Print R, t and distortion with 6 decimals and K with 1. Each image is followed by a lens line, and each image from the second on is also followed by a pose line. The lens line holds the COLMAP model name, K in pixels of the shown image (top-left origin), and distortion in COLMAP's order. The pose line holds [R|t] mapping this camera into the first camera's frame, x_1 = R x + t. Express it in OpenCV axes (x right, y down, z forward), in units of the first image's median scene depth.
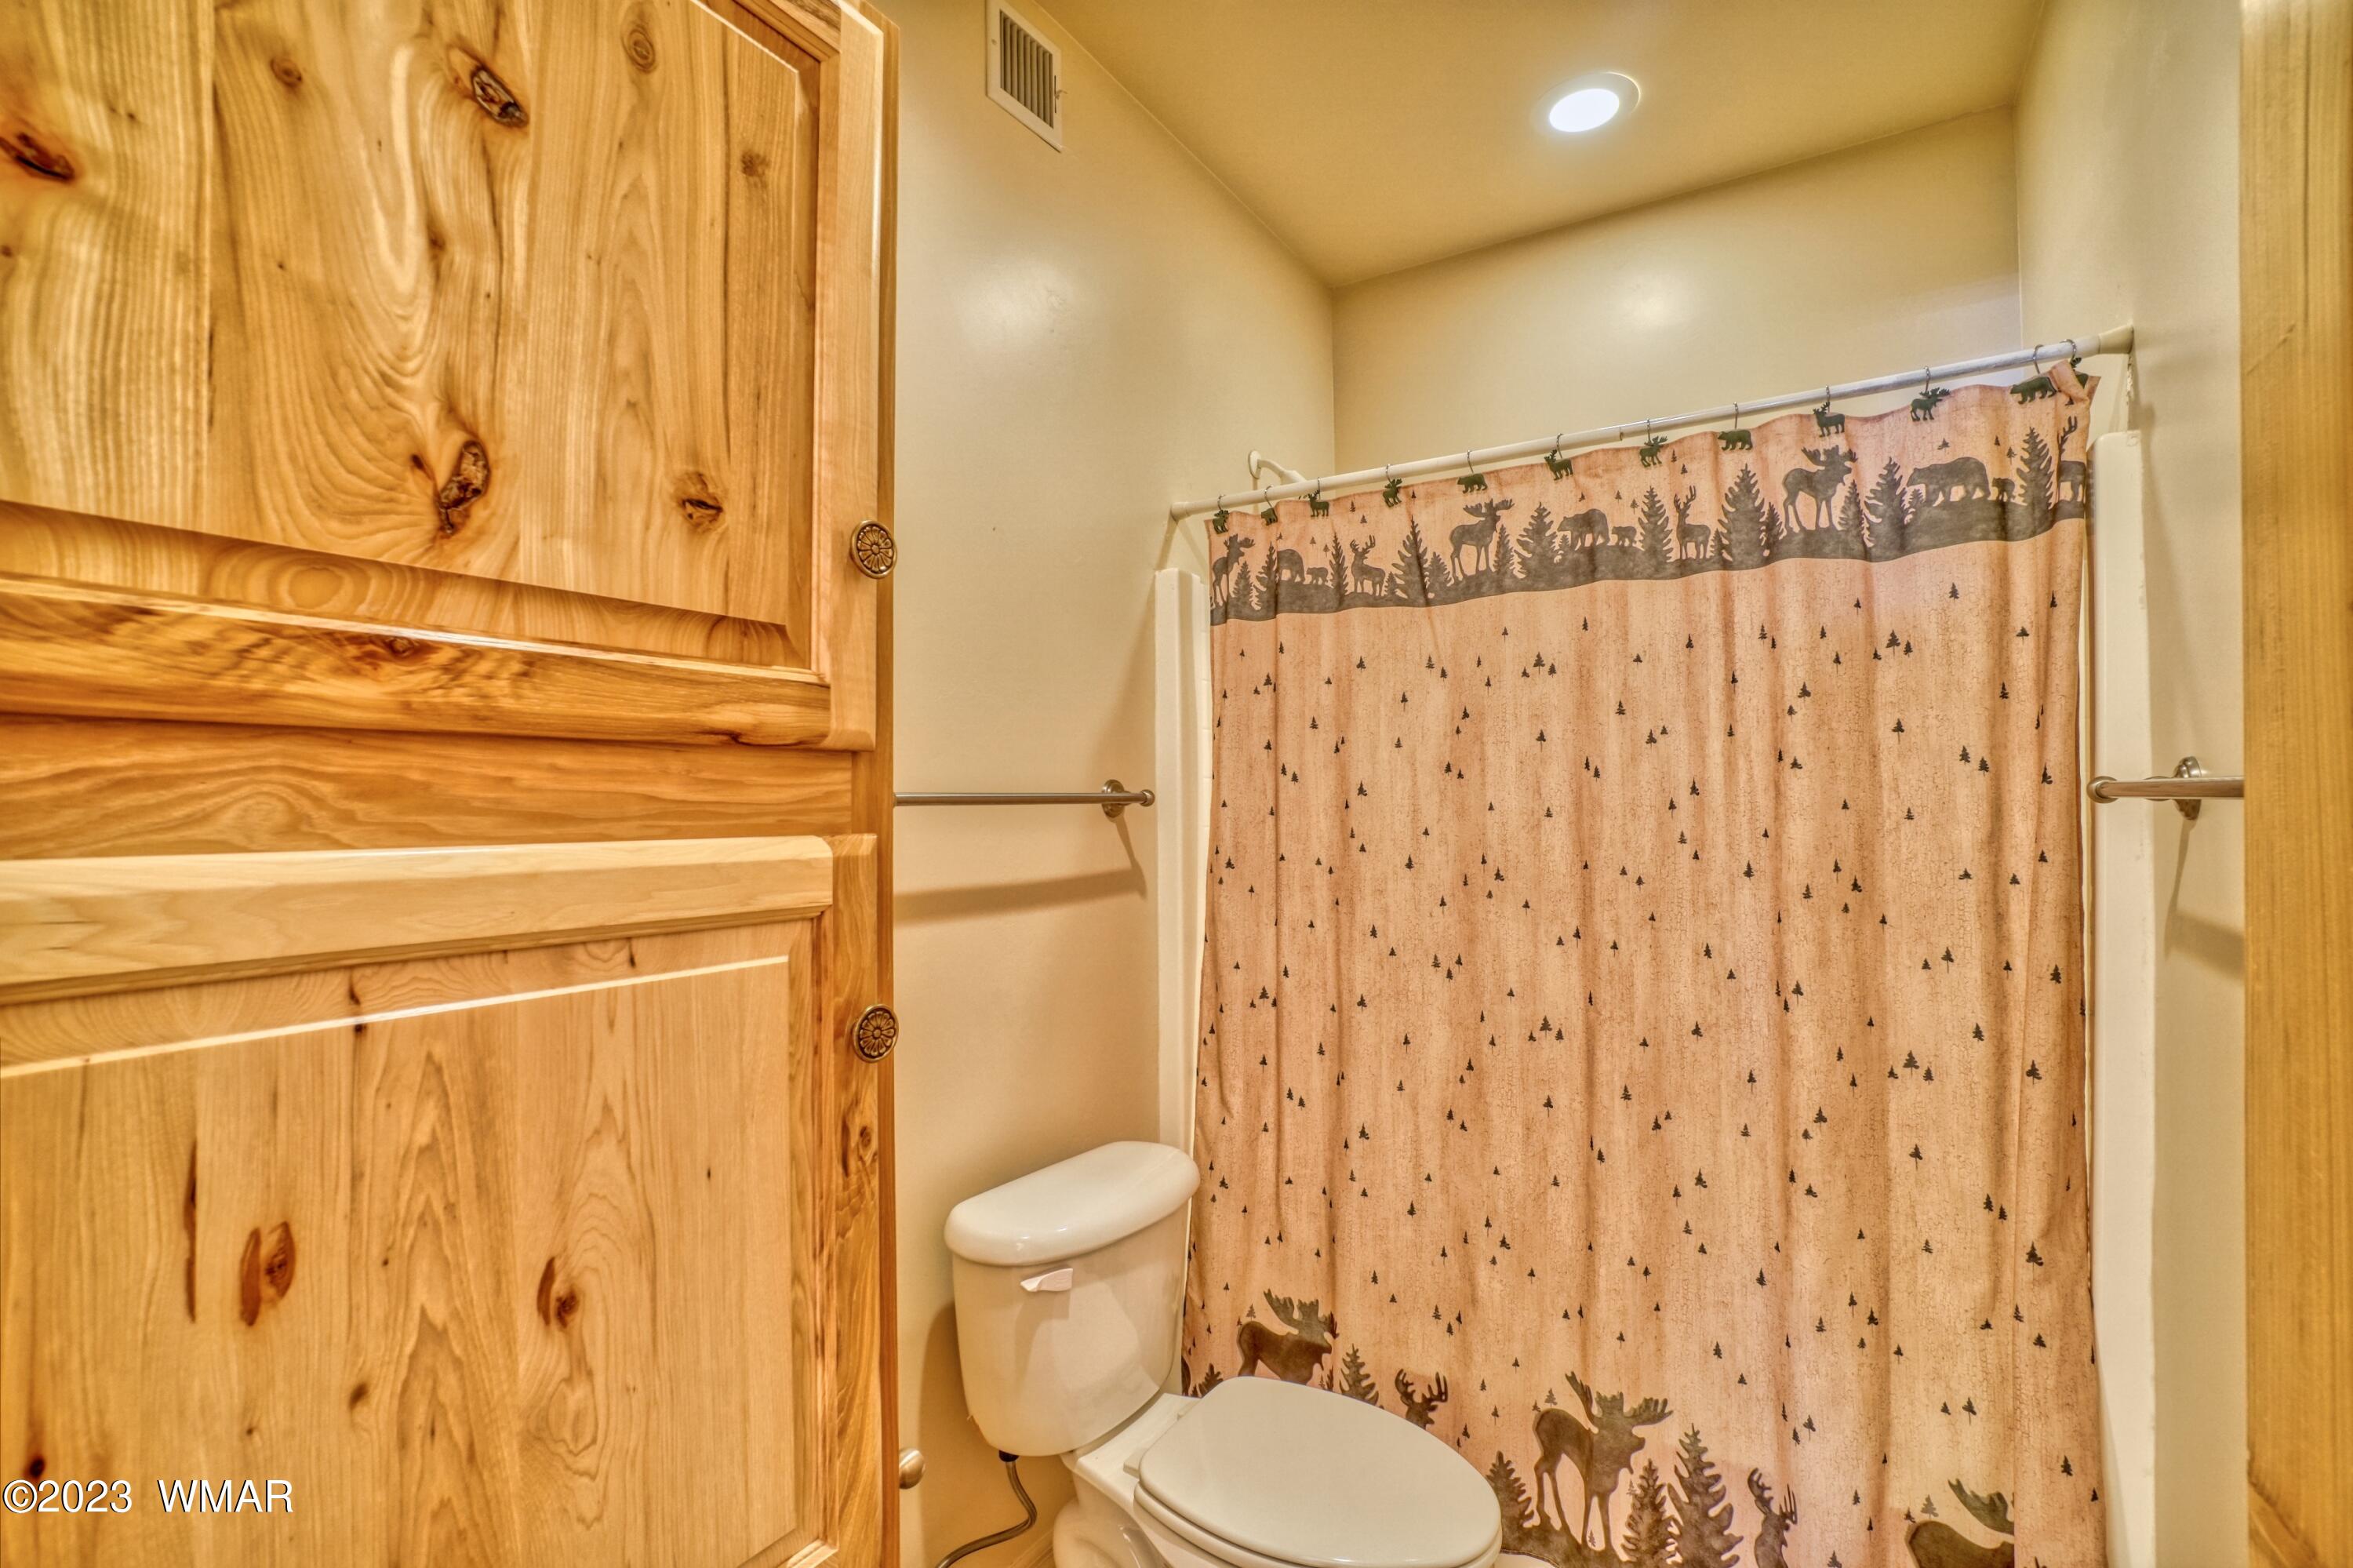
lens RADIAL K [[1035.4, 0, 1167.8], [0, 1035.4, 787.5], [0, 0, 1]] dist [-0.045739, 0.013245]
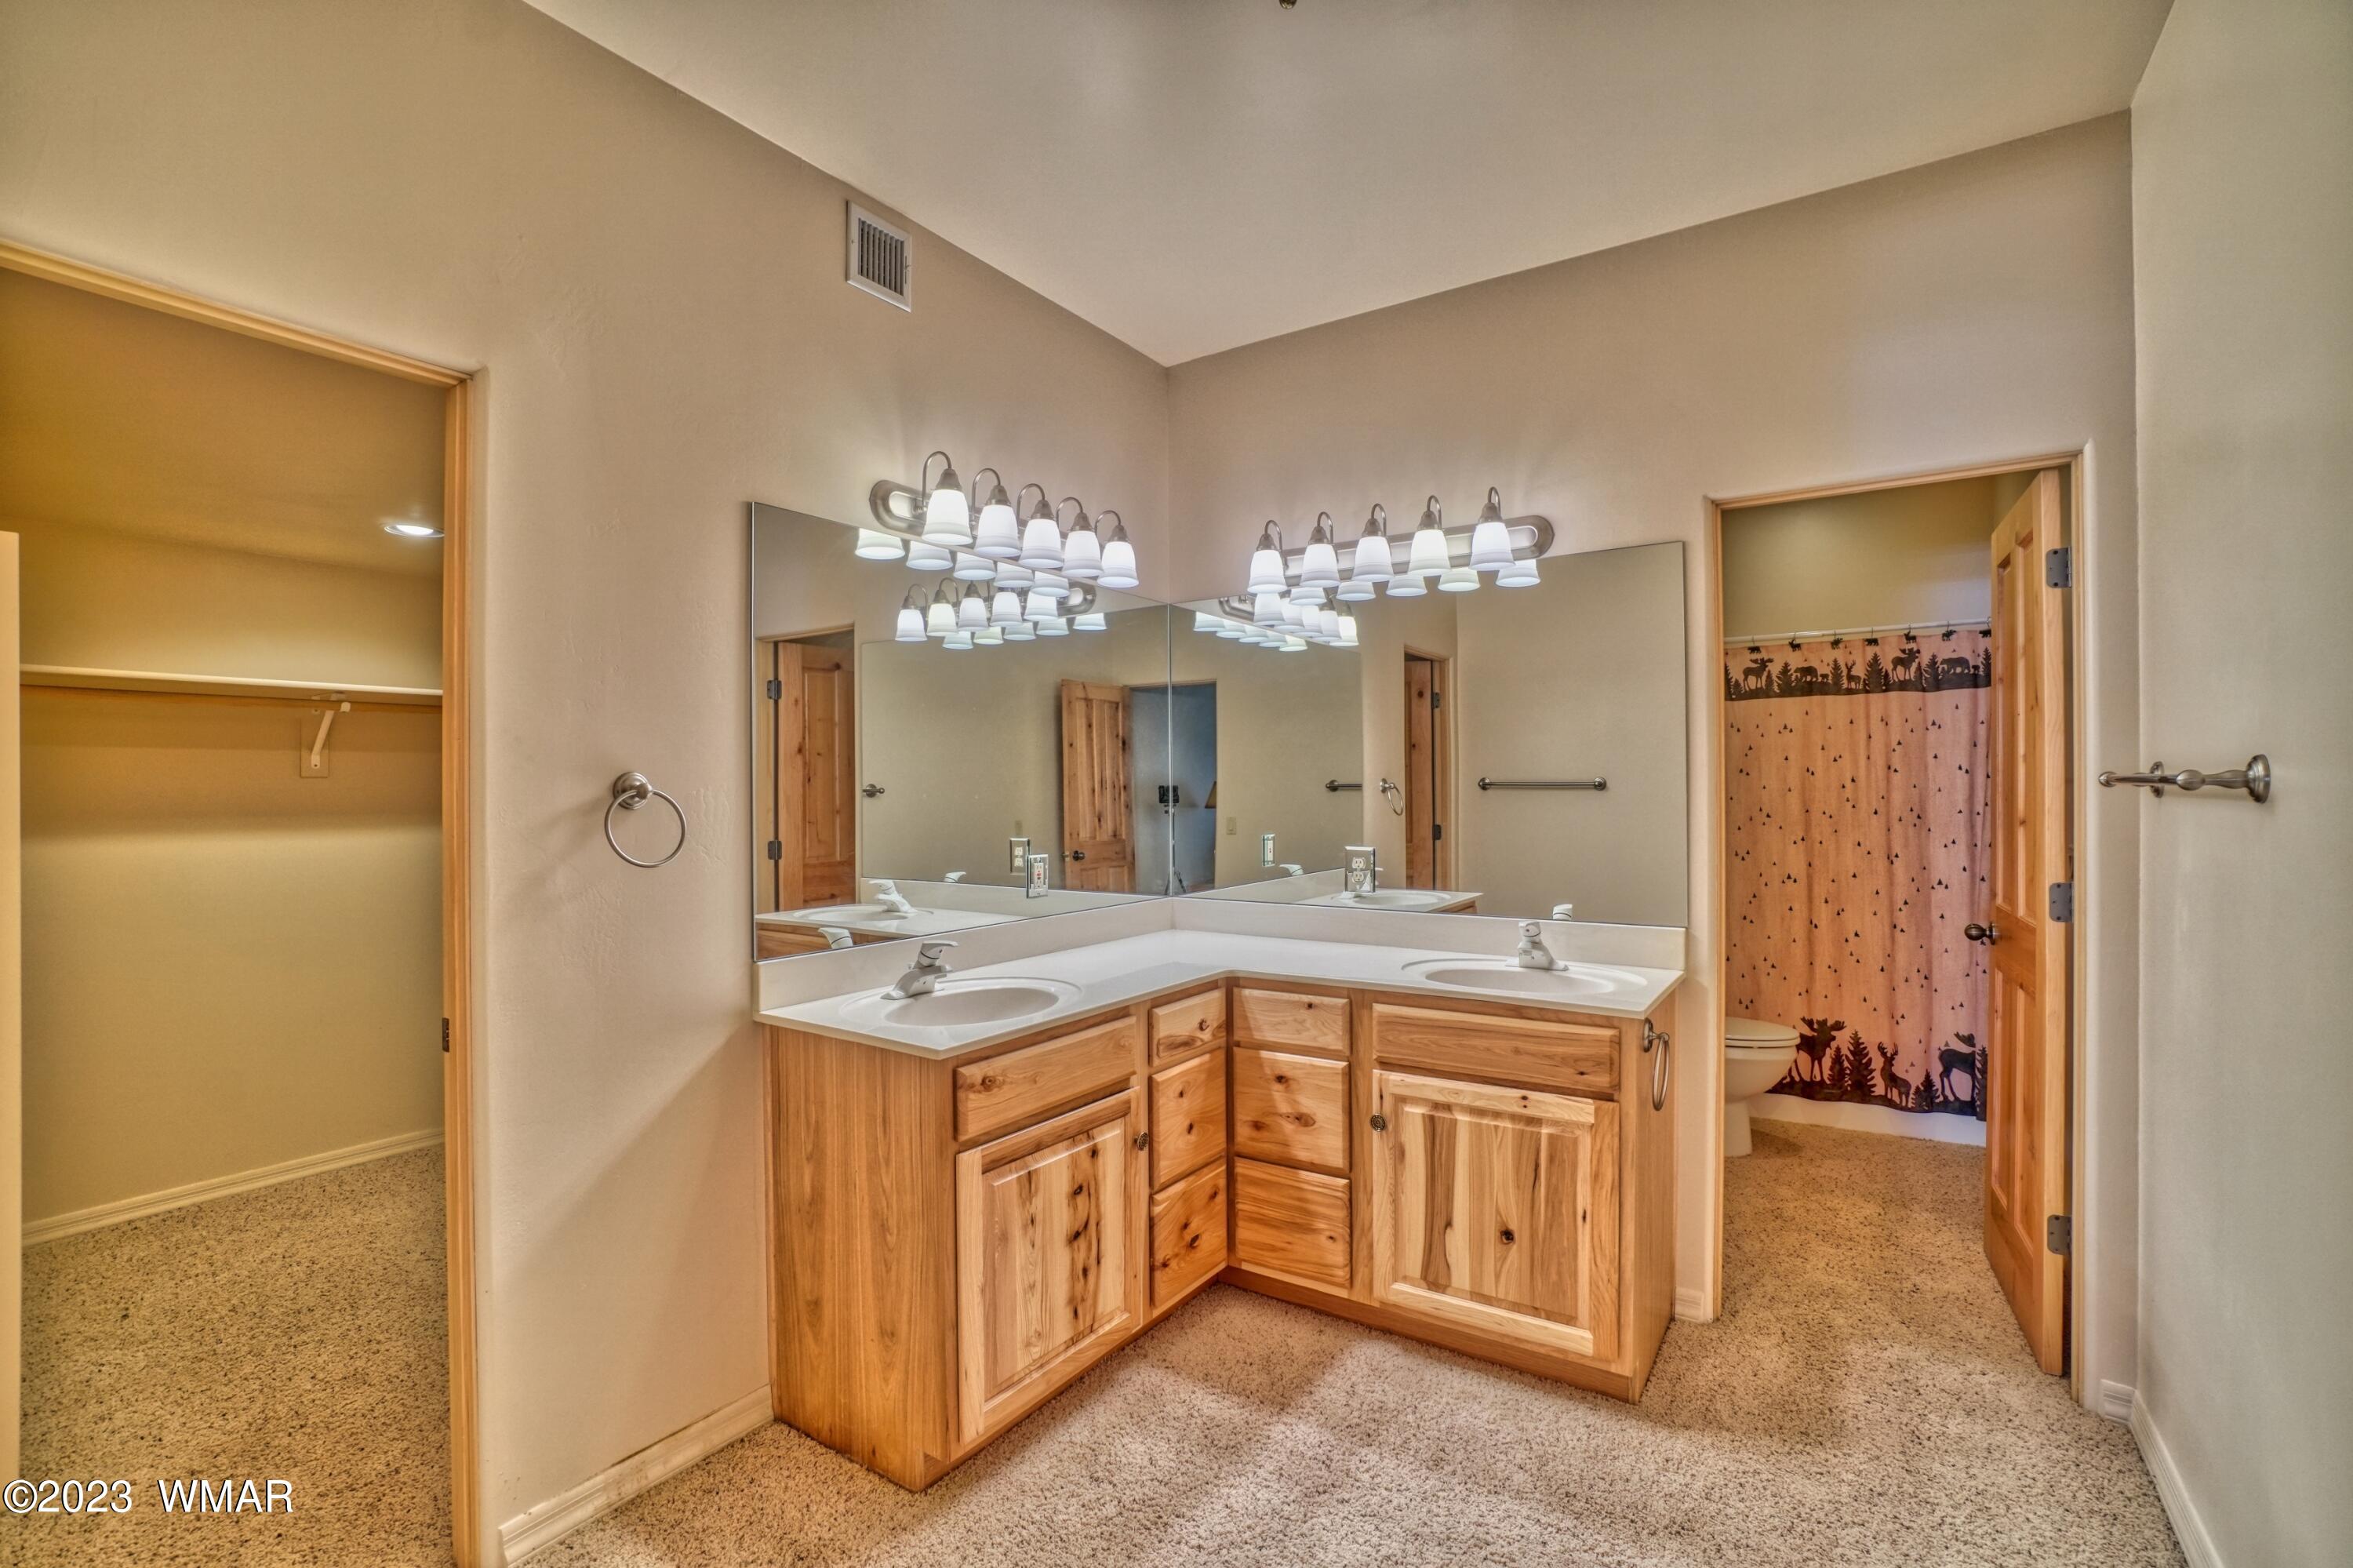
lens RADIAL K [[1035.4, 0, 1177.0], [0, 1035.4, 784.5], [0, 0, 1]] dist [-0.045739, 0.013245]
pose [[0.999890, -0.000342, -0.014821, -1.142457], [0.000463, 0.999967, 0.008161, -0.008737], [0.014817, -0.008167, 0.999857, -1.567497]]
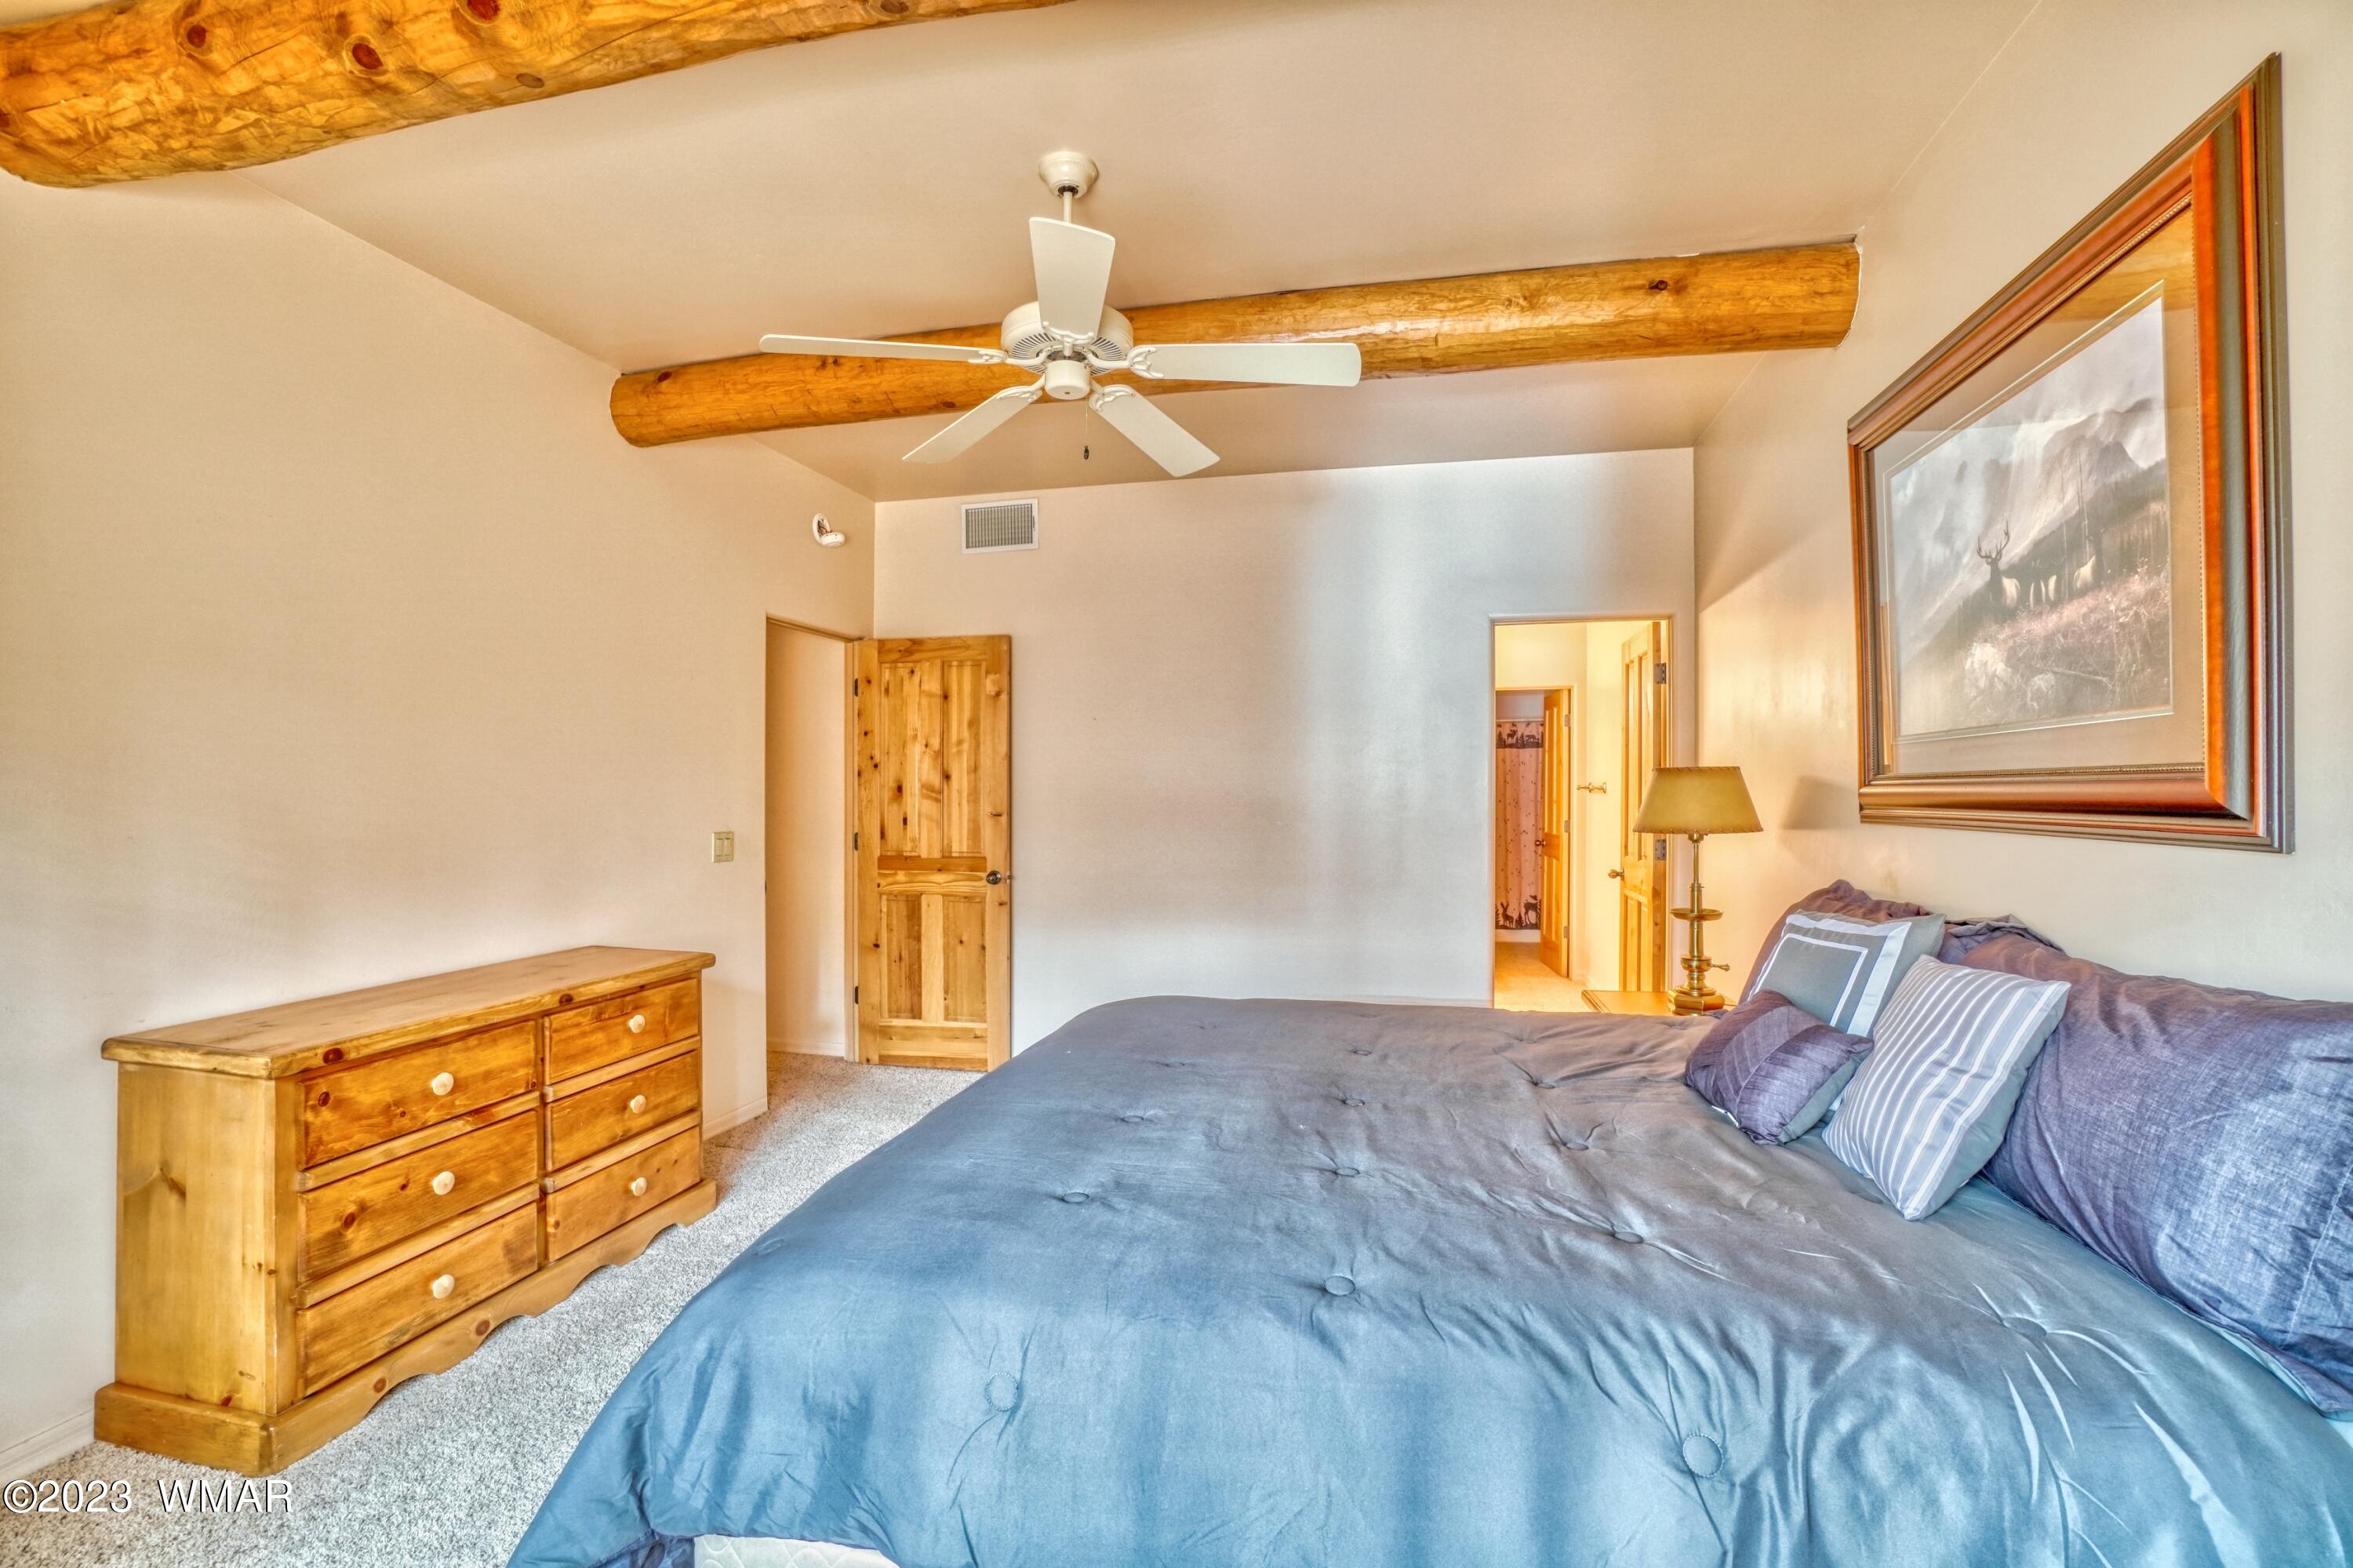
lens RADIAL K [[1035.4, 0, 1175.9], [0, 1035.4, 785.1], [0, 0, 1]] dist [-0.045739, 0.013245]
pose [[0.942626, 0.008543, 0.333741, -3.105491], [-0.011159, 0.999920, 0.005921, -0.023514], [-0.333664, -0.009305, 0.942646, -3.884514]]
